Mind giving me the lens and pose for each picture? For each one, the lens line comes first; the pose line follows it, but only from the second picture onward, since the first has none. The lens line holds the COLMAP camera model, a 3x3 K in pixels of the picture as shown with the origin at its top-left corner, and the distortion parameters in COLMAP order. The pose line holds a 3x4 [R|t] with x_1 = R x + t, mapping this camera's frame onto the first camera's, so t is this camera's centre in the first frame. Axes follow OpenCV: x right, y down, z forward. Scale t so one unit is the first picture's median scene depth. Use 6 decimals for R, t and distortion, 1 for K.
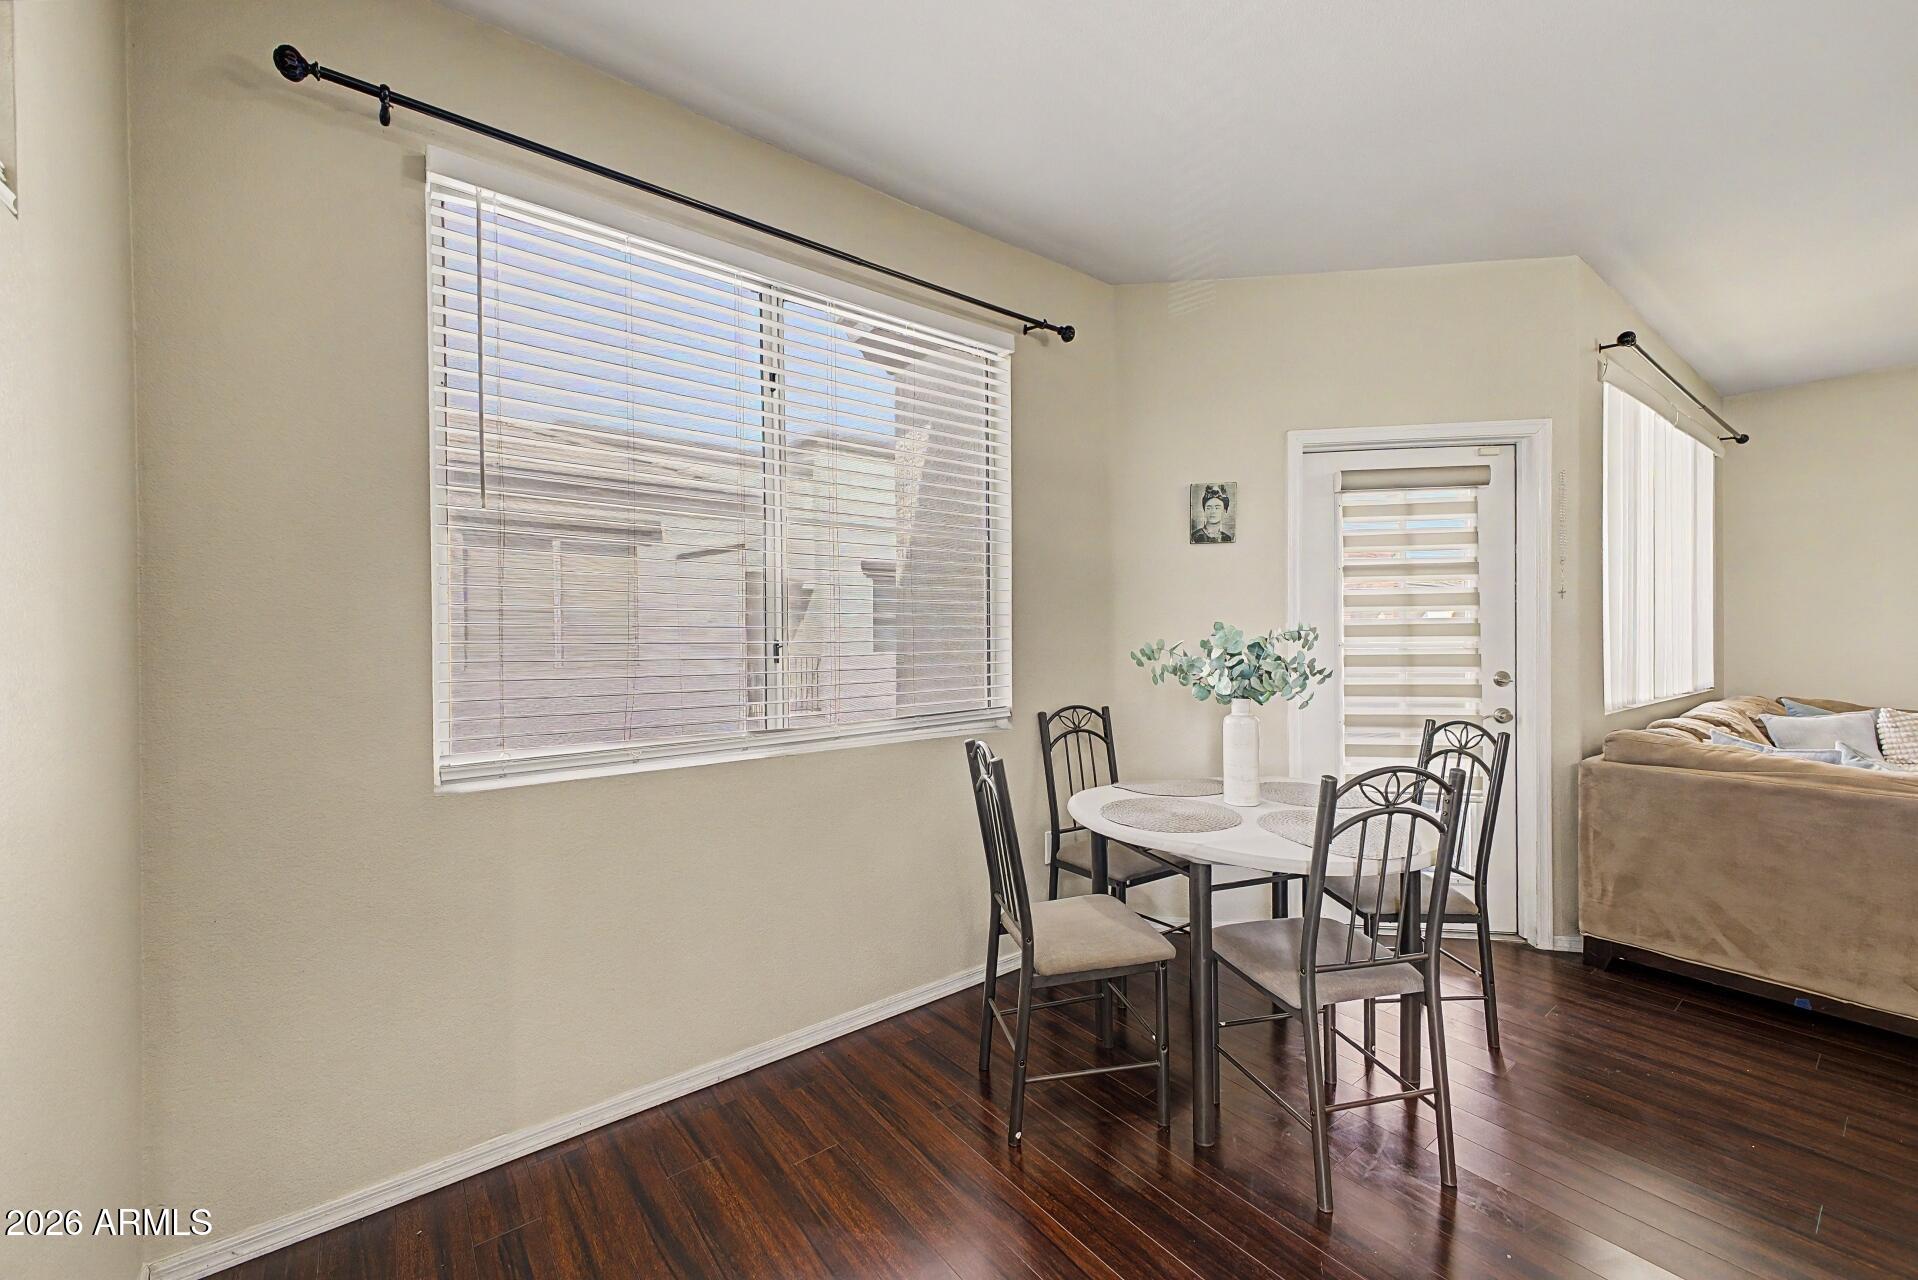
lens RADIAL K [[755.9, 0, 962.9], [0, 755.9, 631.7], [0, 0, 1]] dist [0.020110, -0.007275]
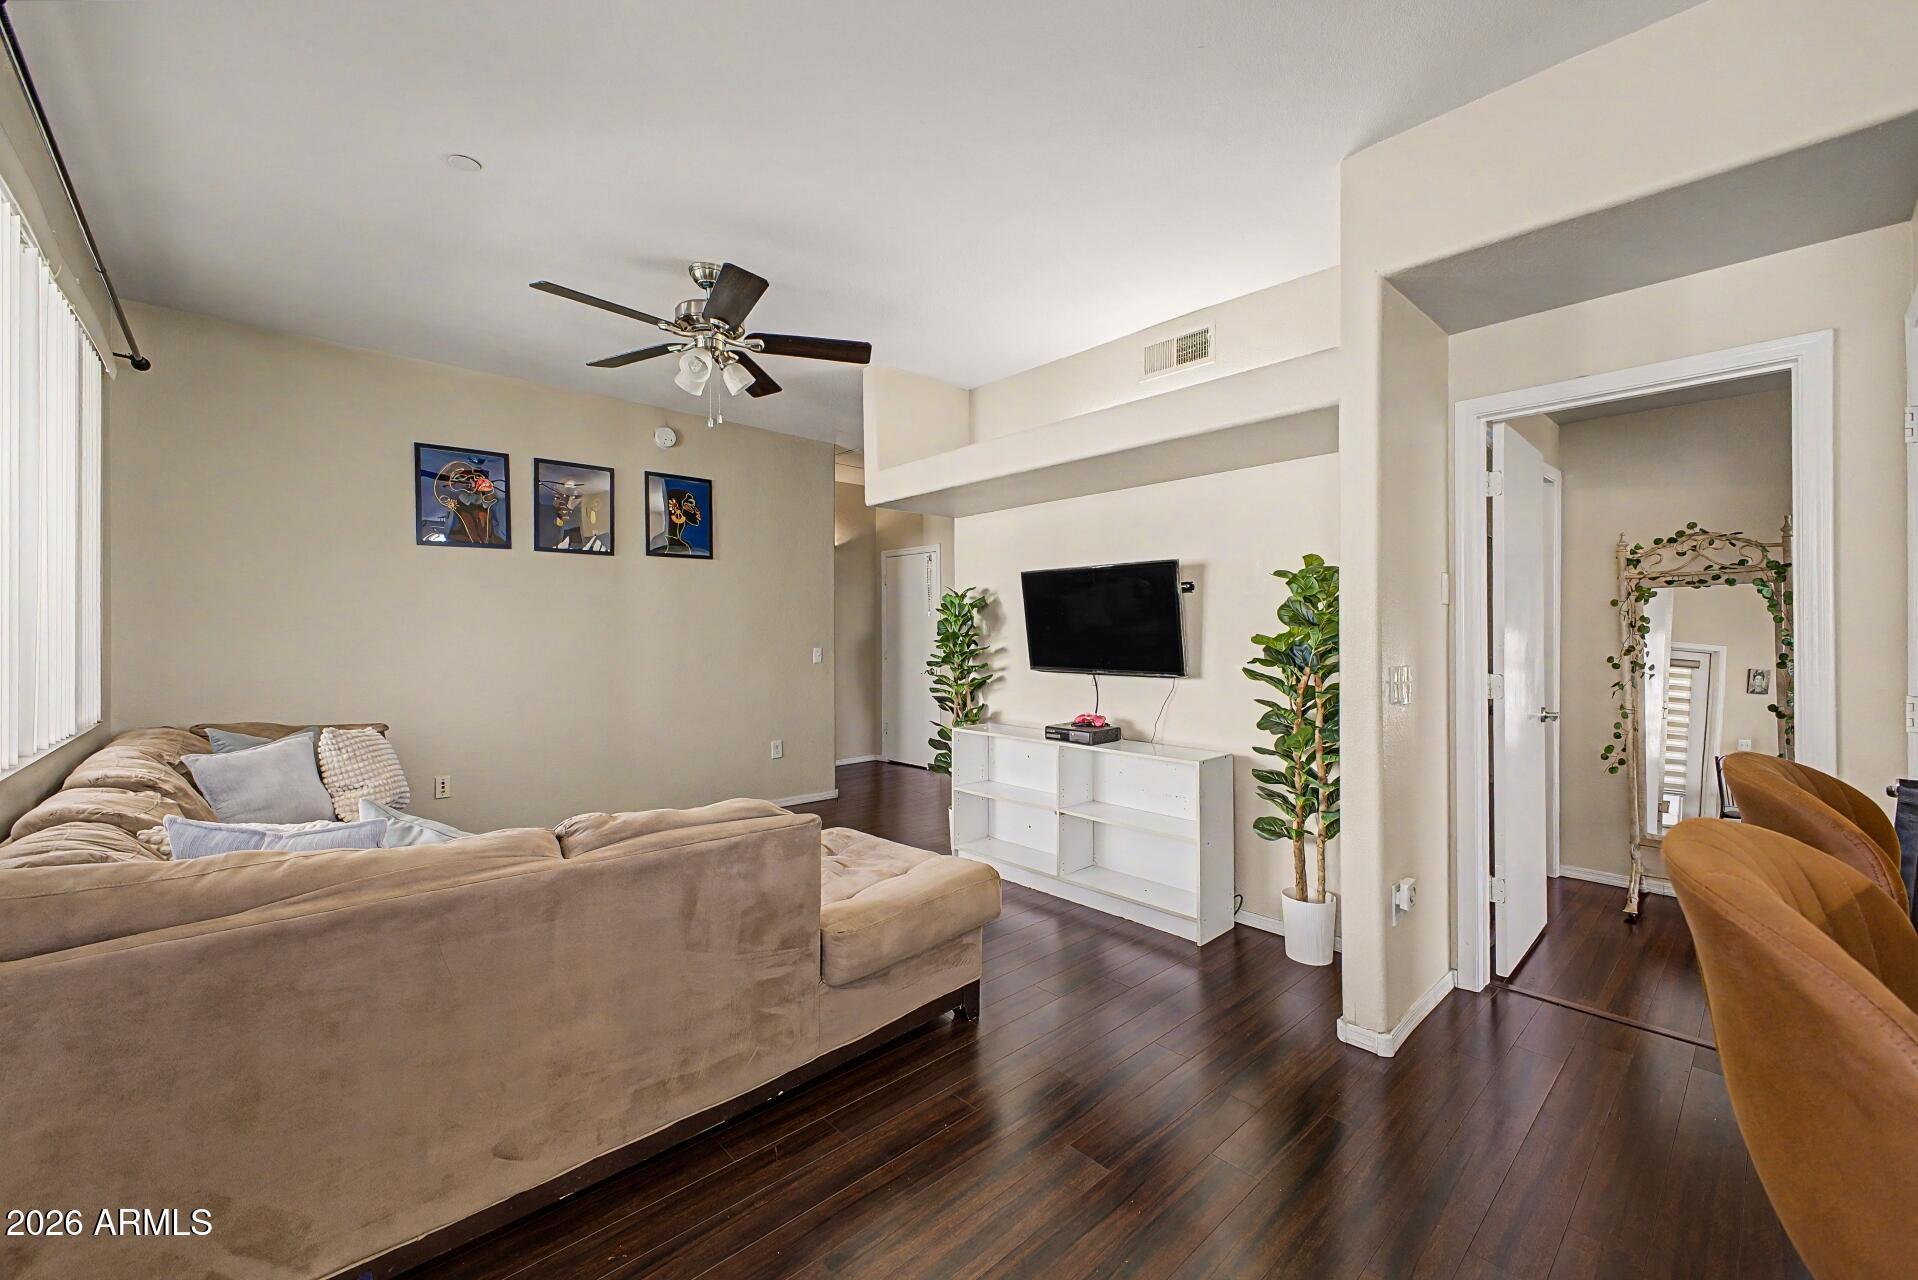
lens RADIAL K [[755.9, 0, 961.9], [0, 755.9, 636.1], [0, 0, 1]] dist [0.020110, -0.007275]
pose [[-0.092240, 0.005826, 0.995720, 0.299493], [-0.004557, 0.999970, -0.006273, 0.001014], [-0.995726, -0.005116, -0.092211, 0.379434]]
